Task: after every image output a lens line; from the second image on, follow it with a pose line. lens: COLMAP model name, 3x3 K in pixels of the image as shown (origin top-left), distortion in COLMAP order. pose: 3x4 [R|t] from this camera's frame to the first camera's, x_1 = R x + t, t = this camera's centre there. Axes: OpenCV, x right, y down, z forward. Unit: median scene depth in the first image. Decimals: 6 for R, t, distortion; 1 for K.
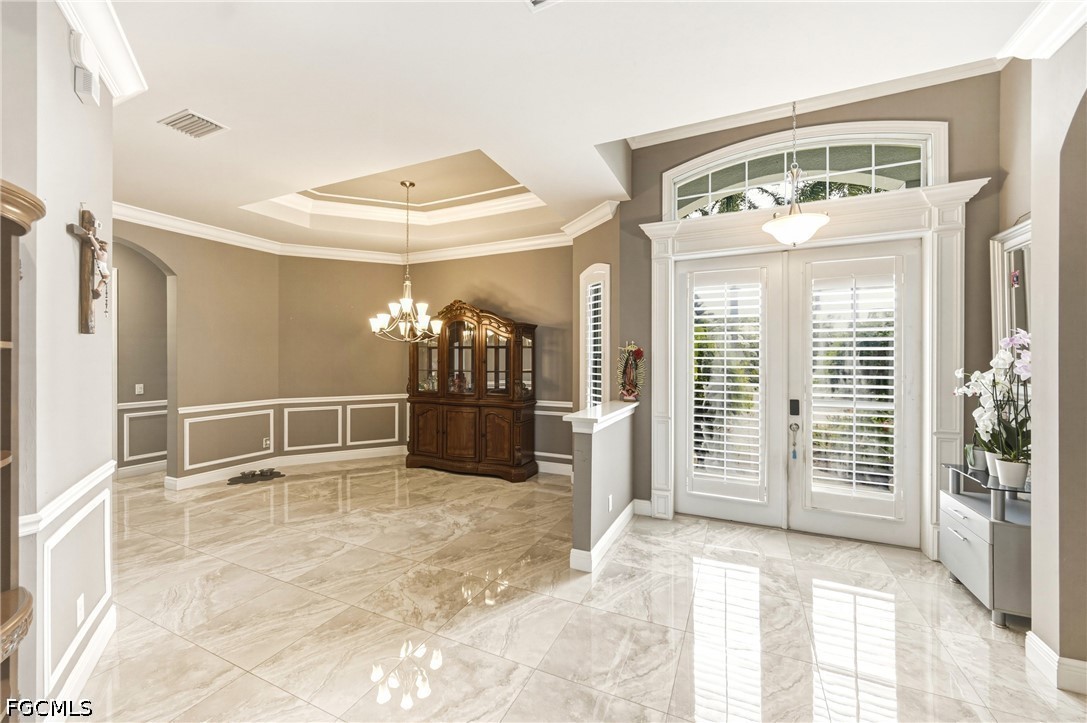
lens RADIAL K [[433.3, 0, 538.8], [0, 433.3, 351.9], [0, 0, 1]] dist [-0.002286, 0.000246]
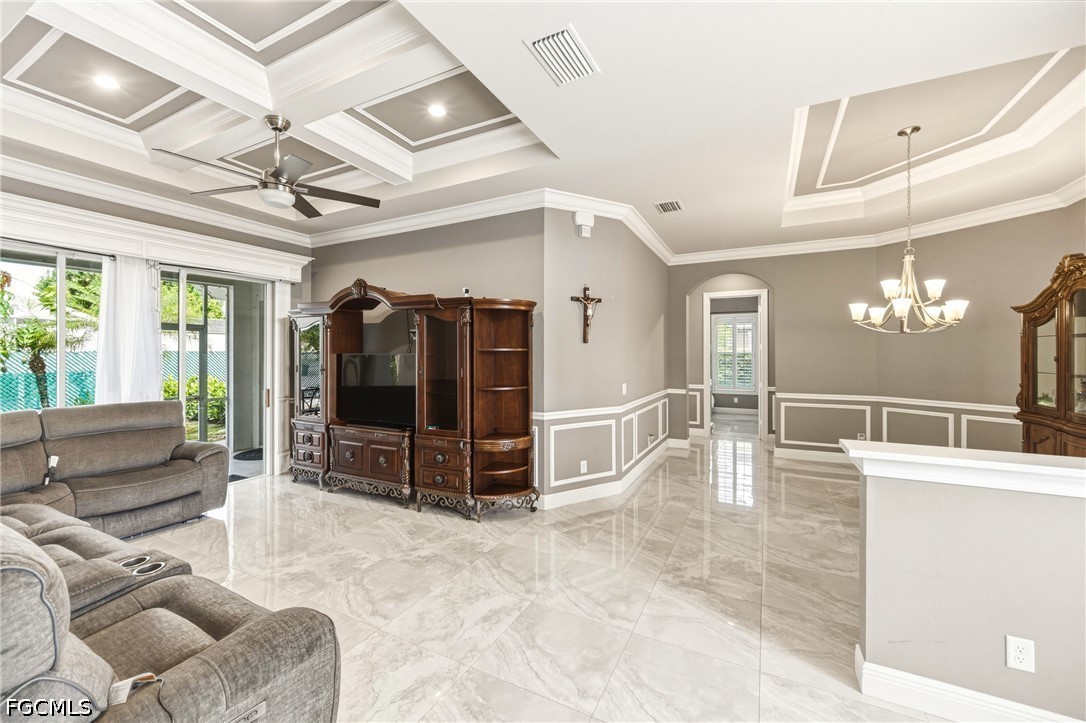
lens RADIAL K [[432.0, 0, 533.8], [0, 432.0, 353.3], [0, 0, 1]] dist [-0.001933, -0.000159]
pose [[-0.042604, 0.001528, -0.999091, 0.594353], [0.014273, 0.999898, 0.000921, 0.001450], [0.998990, -0.014220, -0.042622, 0.423861]]
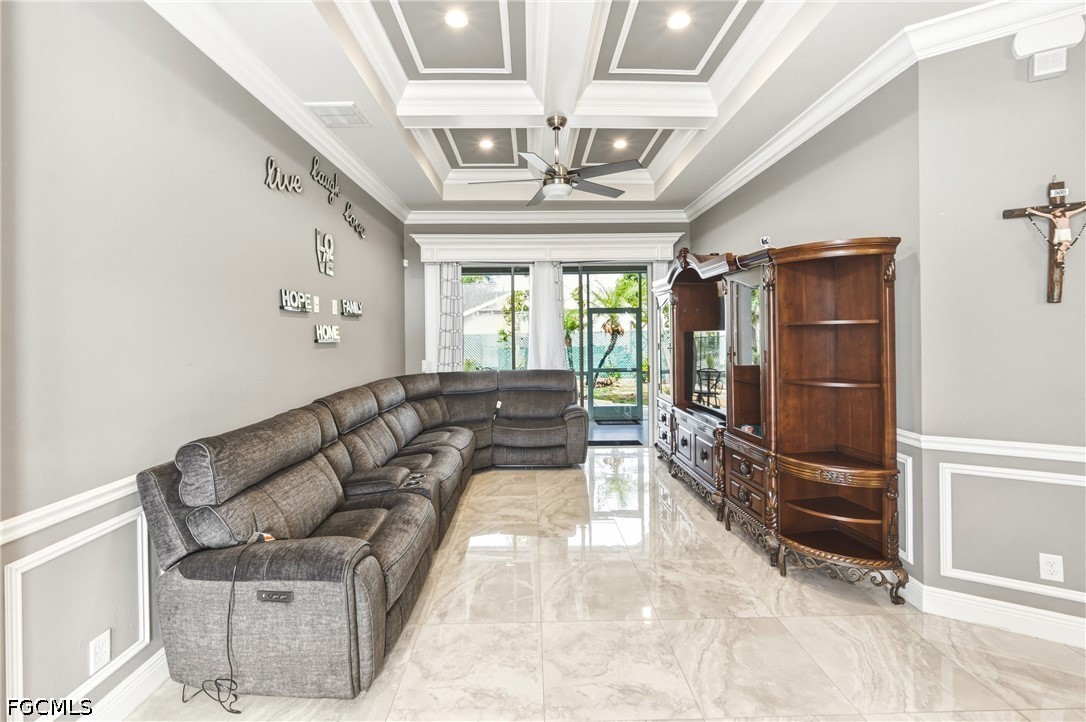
lens RADIAL K [[452.6, 0, 535.1], [0, 452.6, 334.6], [0, 0, 1]] dist [-0.001696, -0.000008]
pose [[-0.893249, 0.013289, -0.449367, 0.273434], [0.020137, 0.999742, -0.010463, 0.009210], [0.449112, -0.018395, -0.893286, 0.716117]]
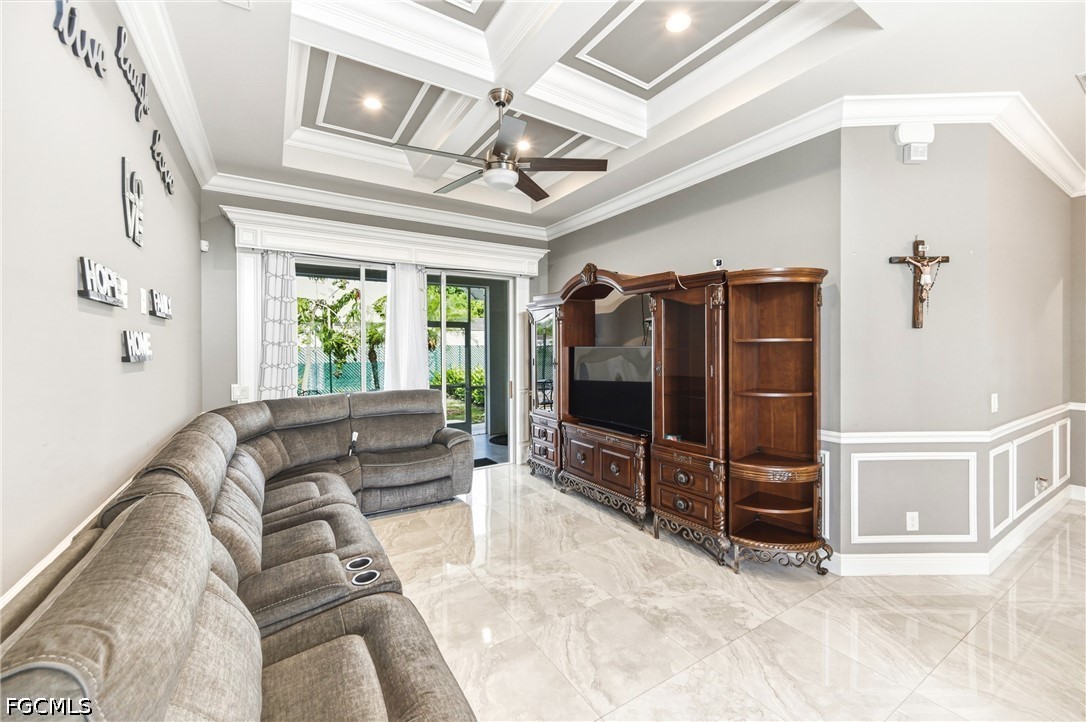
lens RADIAL K [[432.9, 0, 538.3], [0, 432.9, 351.4], [0, 0, 1]] dist [-0.002286, 0.000246]
pose [[-0.539696, 0.013325, -0.841754, 0.408674], [0.018120, 0.999827, 0.004210, 0.001562], [0.841665, -0.012980, -0.539845, 0.368604]]
